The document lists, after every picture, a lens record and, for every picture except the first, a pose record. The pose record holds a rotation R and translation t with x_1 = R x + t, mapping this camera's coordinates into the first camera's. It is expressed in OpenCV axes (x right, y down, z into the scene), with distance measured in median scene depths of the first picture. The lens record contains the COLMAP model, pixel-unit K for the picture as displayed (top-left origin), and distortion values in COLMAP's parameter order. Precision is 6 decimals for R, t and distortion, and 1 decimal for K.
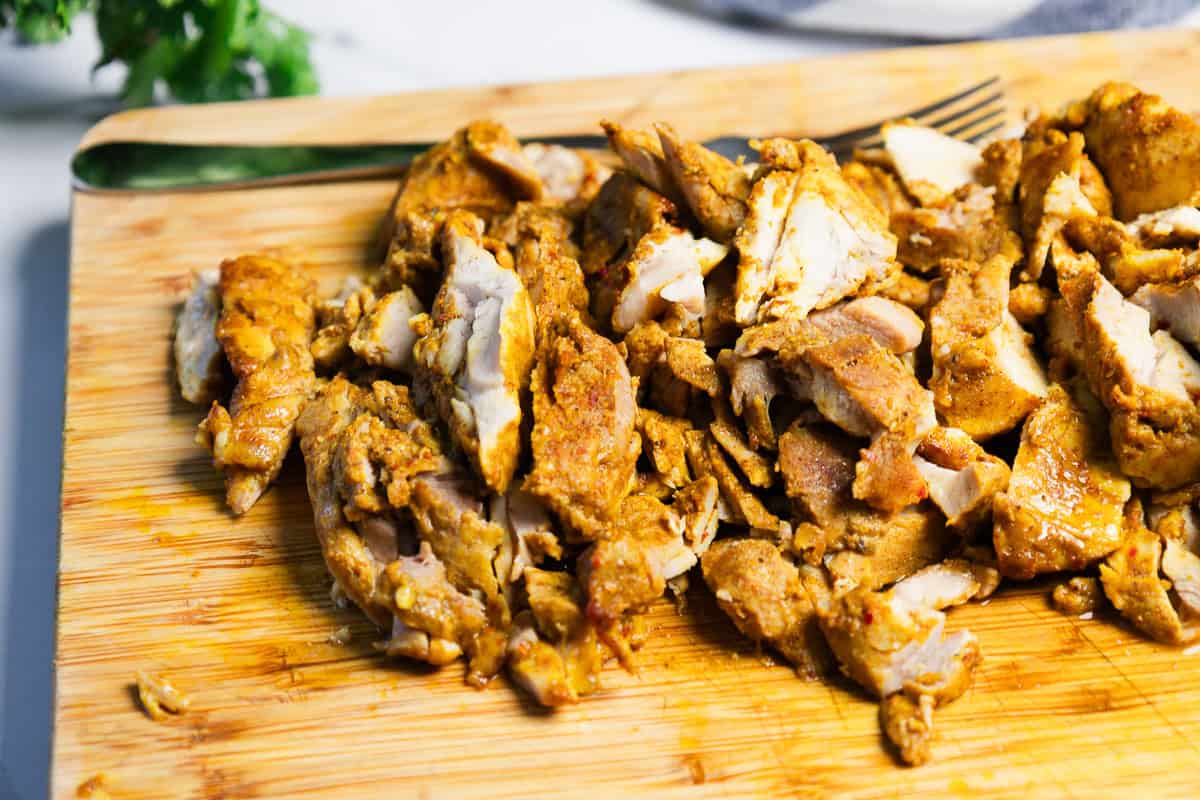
lens RADIAL K [[2735.3, 0, 600.0], [0, 2735.3, 400.0], [0, 0, 1]] dist [0.000925, 0.448561]
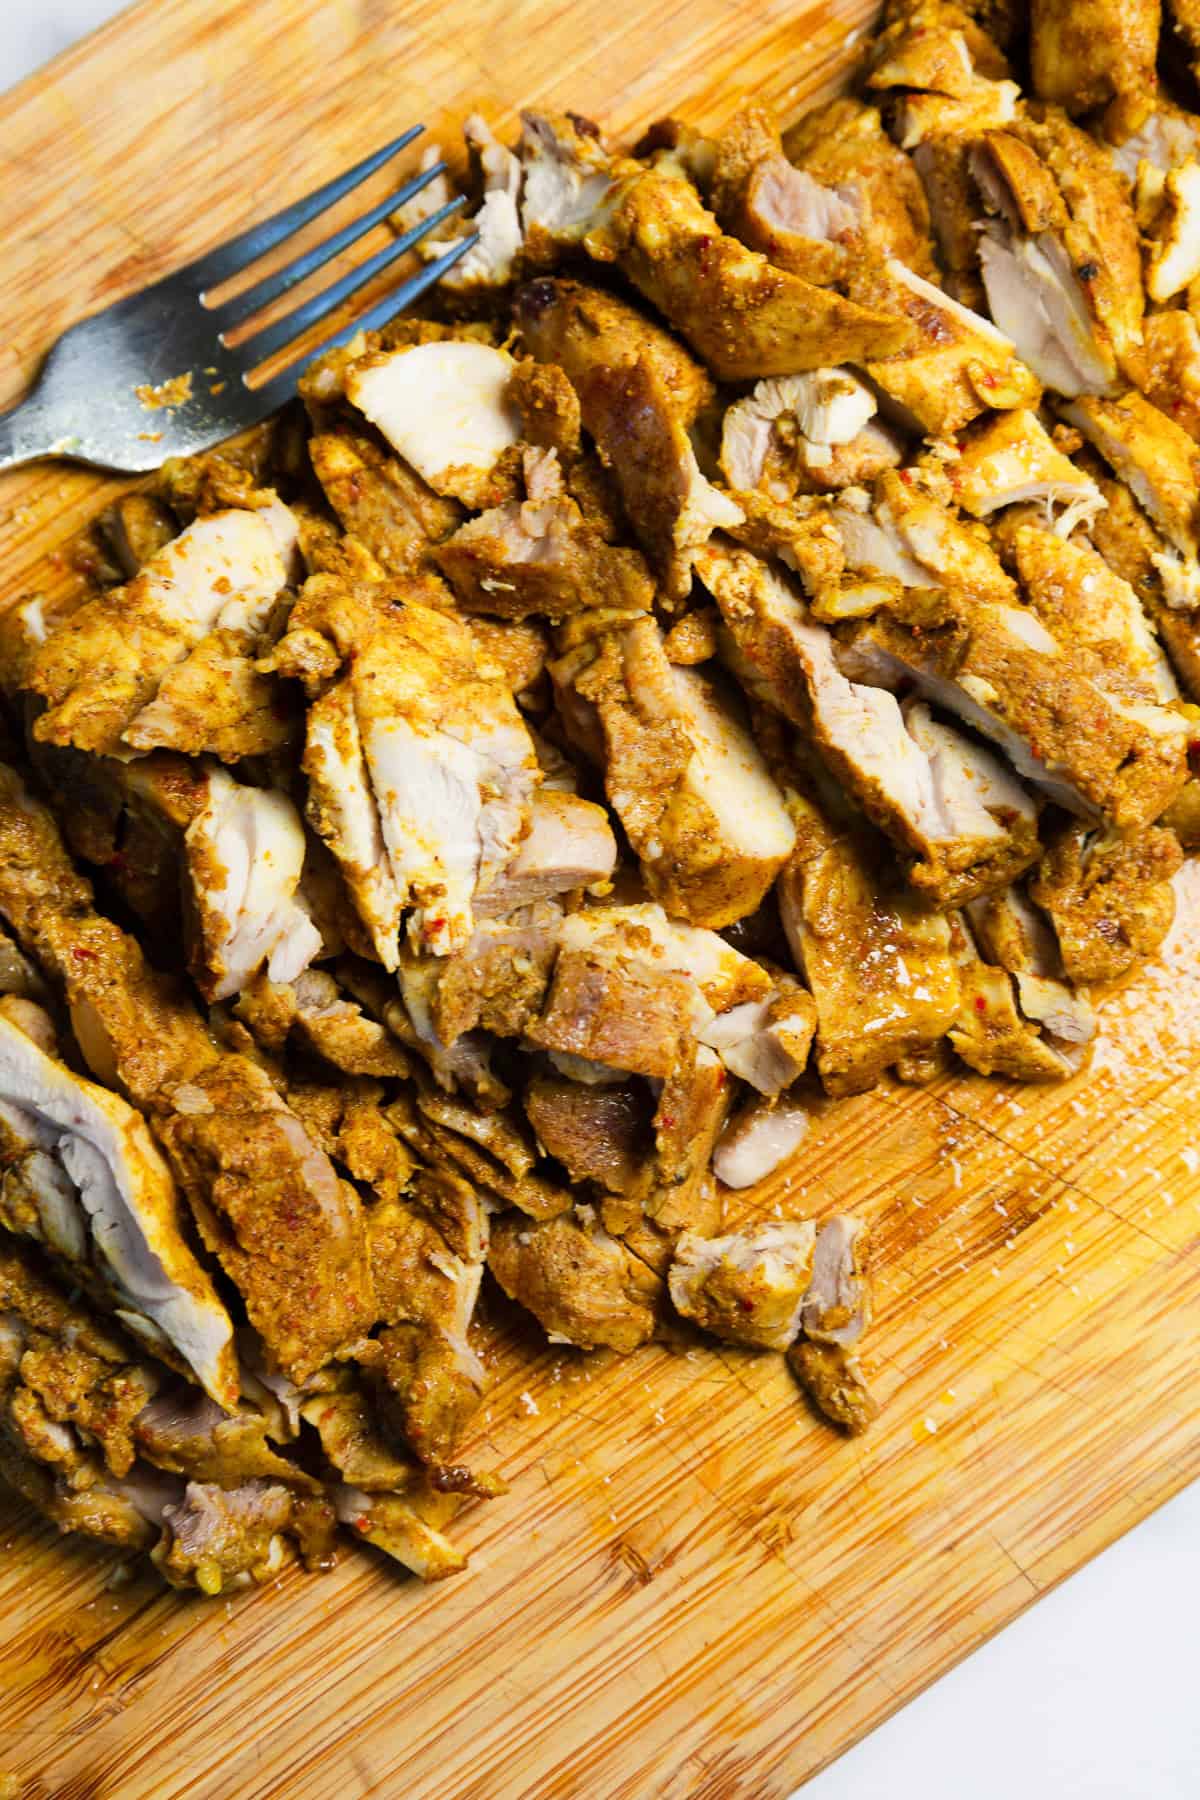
lens RADIAL K [[3154.8, 0, 606.3], [0, 3154.8, 862.2], [0, 0, 1]] dist [0.039864, 0.121233]
pose [[0.872681, -0.478894, 0.095331, 0.035823], [0.284754, 0.657724, 0.697363, -0.623358], [-0.396664, -0.581429, 0.710350, 0.428747]]
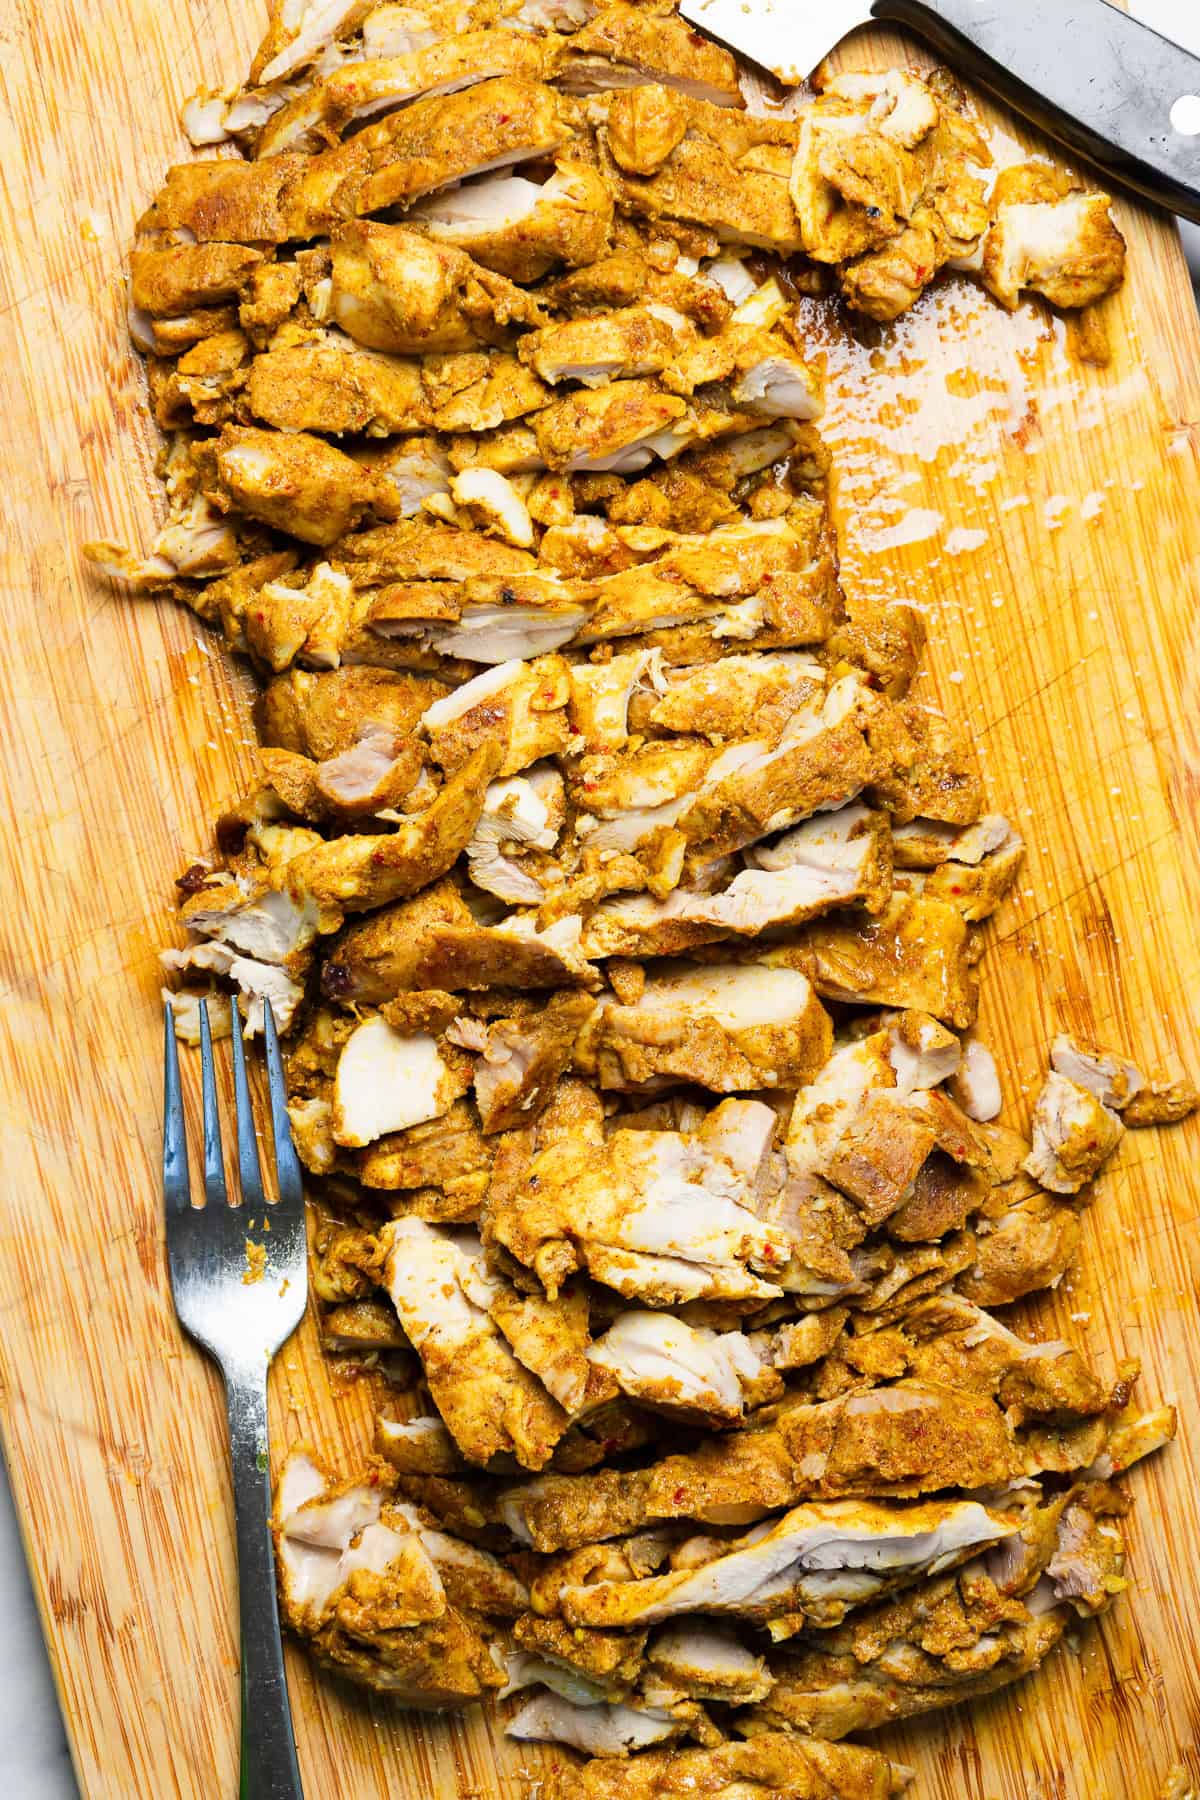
lens RADIAL K [[4102.9, 0, 600.0], [0, 4102.9, 900.0], [0, 0, 1]] dist [0.000925, 0.448561]
pose [[-0.089839, -0.995423, 0.032592, 0.152129], [0.578919, -0.025565, 0.814984, -1.281505], [-0.810421, 0.092086, 0.578566, 0.212527]]
